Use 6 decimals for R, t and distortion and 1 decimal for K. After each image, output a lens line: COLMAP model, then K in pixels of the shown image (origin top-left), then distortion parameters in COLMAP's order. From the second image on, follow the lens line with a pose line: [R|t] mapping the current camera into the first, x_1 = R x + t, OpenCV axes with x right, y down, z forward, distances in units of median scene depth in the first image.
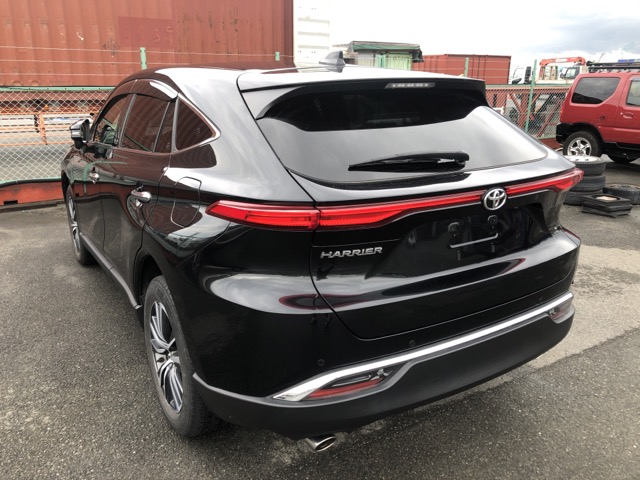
lens RADIAL K [[533.3, 0, 316.7], [0, 533.3, 241.2], [0, 0, 1]] dist [0.020198, -0.020468]
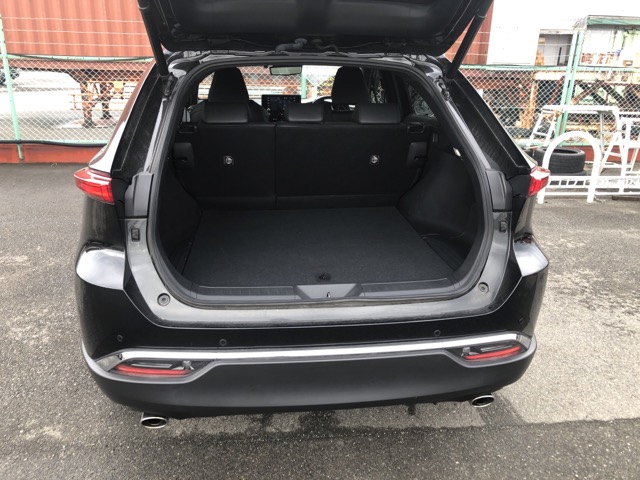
lens RADIAL K [[533.3, 0, 318.9], [0, 533.3, 239.7], [0, 0, 1]] dist [0.020198, -0.020468]
pose [[0.902523, 0.155478, -0.401595, 0.420364], [-0.141907, 0.987839, 0.063529, -0.040428], [0.406589, -0.000347, 0.913611, 0.144461]]
